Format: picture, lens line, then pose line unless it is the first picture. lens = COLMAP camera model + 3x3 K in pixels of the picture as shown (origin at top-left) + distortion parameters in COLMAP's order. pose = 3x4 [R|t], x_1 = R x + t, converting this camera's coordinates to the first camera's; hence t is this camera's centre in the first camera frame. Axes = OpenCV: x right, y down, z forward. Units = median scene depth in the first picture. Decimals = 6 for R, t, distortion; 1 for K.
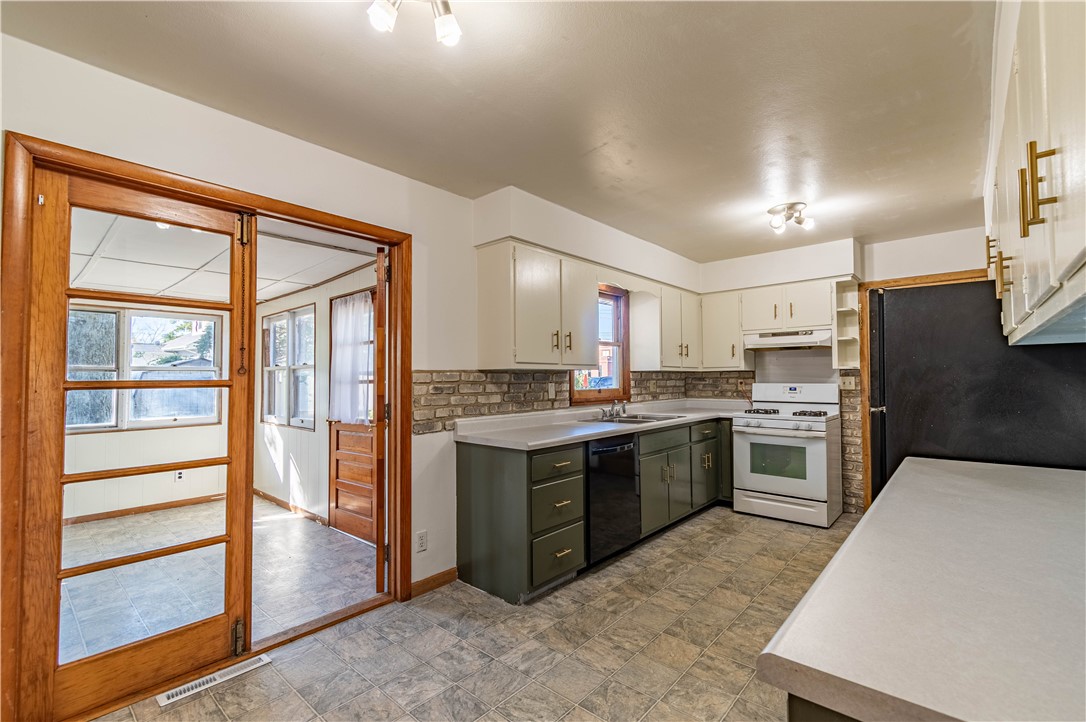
lens RADIAL K [[480.8, 0, 544.6], [0, 480.8, 363.9], [0, 0, 1]] dist [0.002500, 0.000009]
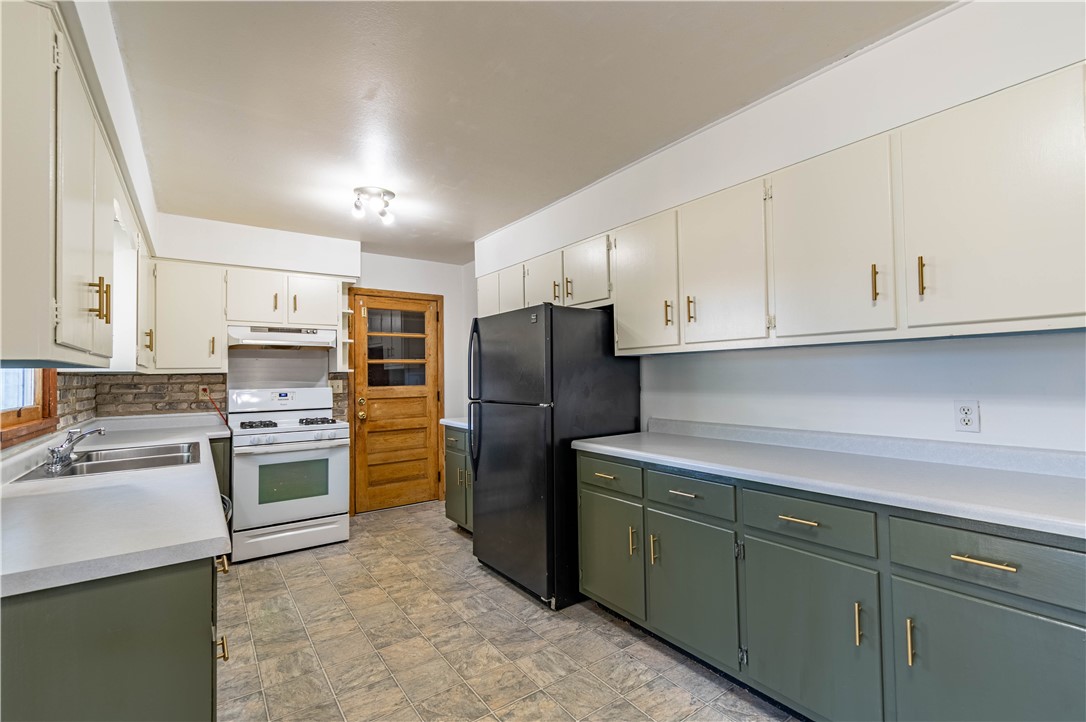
lens RADIAL K [[480.8, 0, 545.9], [0, 480.8, 362.3], [0, 0, 1]] dist [0.002500, 0.000009]
pose [[0.215633, 0.029498, 0.976029, -0.237285], [-0.014818, 0.999527, -0.026935, 0.010664], [-0.976362, -0.008654, 0.215968, 0.381329]]
